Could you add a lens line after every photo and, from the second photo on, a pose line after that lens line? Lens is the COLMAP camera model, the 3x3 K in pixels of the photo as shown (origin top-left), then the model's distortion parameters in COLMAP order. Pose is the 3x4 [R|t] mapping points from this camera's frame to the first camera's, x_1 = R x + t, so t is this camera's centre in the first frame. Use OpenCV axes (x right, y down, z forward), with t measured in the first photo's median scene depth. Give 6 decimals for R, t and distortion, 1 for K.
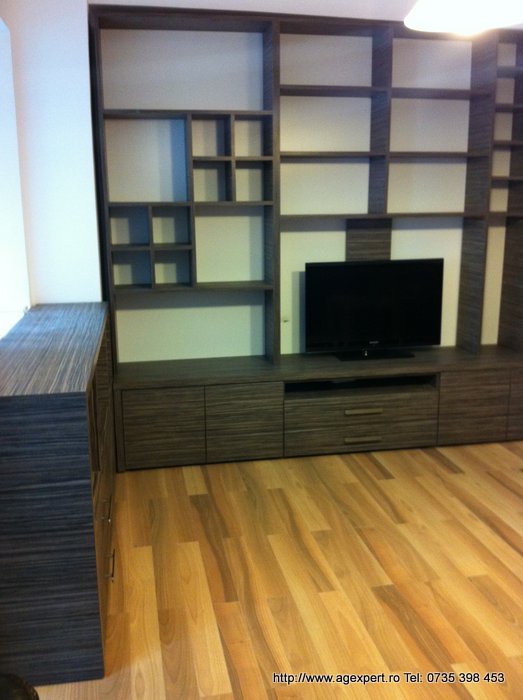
lens RADIAL K [[678.7, 0, 260.6], [0, 678.7, 343.3], [0, 0, 1]] dist [0.130456, -0.400290]
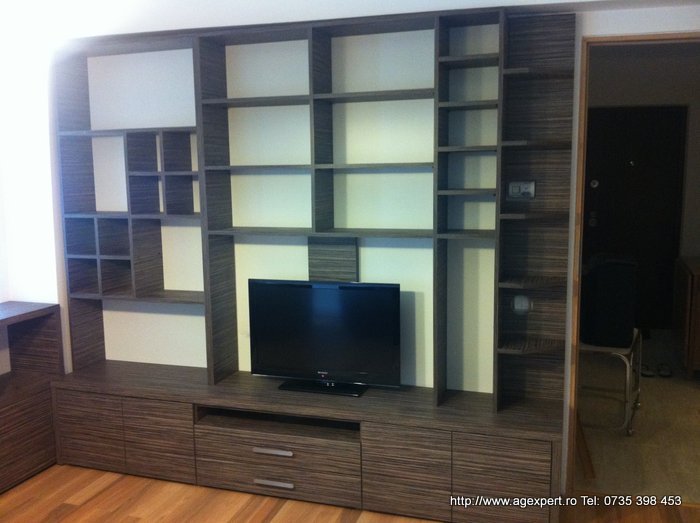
lens RADIAL K [[663.0, 0, 346.1], [0, 663.0, 262.2], [0, 0, 1]] dist [0.105278, -0.344056]
pose [[0.878704, 0.060543, -0.473513, 0.636856], [-0.094729, 0.994313, -0.048659, -0.112633], [0.467874, 0.087612, 0.879442, 0.263133]]
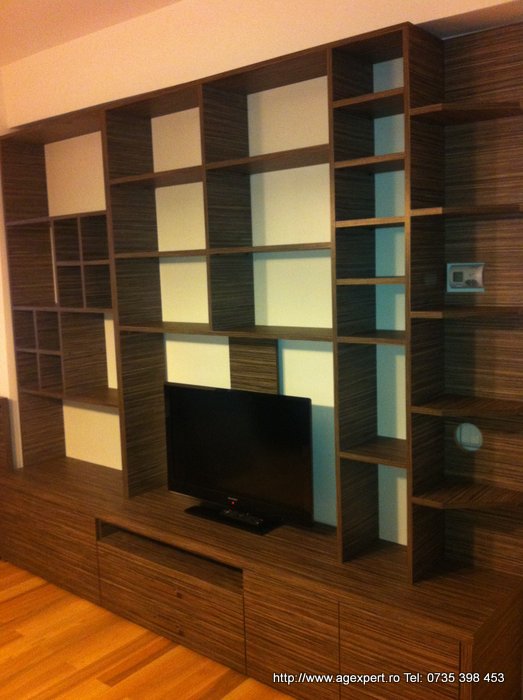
lens RADIAL K [[663.0, 0, 261.5], [0, 663.0, 350.0], [0, 0, 1]] dist [0.105278, -0.344056]
pose [[0.648270, 0.083547, -0.756813, 0.771145], [-0.134619, 0.990880, -0.005925, -0.172482], [0.749415, 0.105722, 0.653605, 0.577710]]
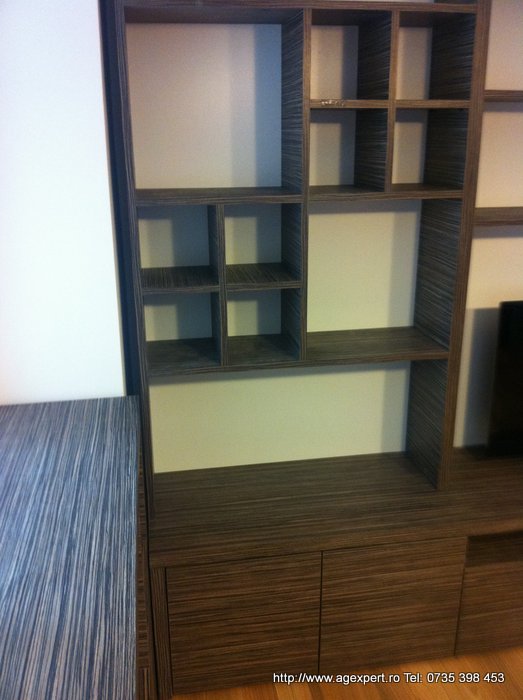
lens RADIAL K [[678.7, 0, 260.6], [0, 678.7, 343.3], [0, 0, 1]] dist [0.130456, -0.400290]
pose [[0.999938, 0.006707, -0.008904, -0.121486], [-0.005781, 0.994948, 0.100222, -0.142838], [0.009531, -0.100165, 0.994925, 0.475817]]
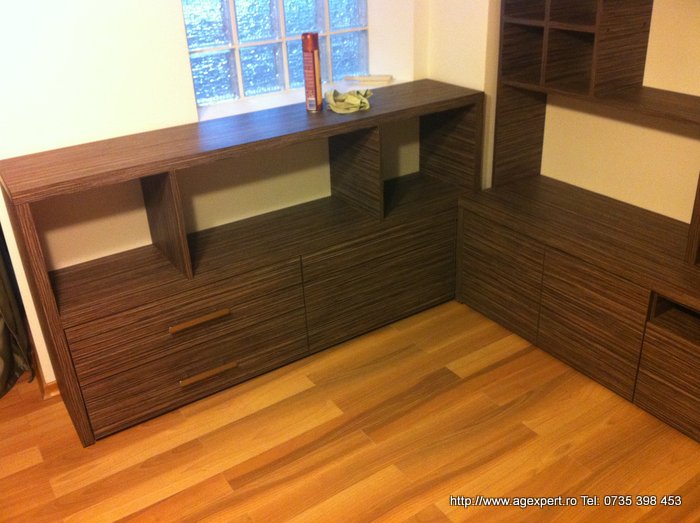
lens RADIAL K [[663.0, 0, 346.1], [0, 663.0, 262.2], [0, 0, 1]] dist [0.105278, -0.344056]
pose [[0.380324, 0.405665, -0.831137, 0.386996], [-0.149653, 0.913820, 0.377540, -0.137760], [0.912665, -0.019205, 0.408257, 0.526929]]
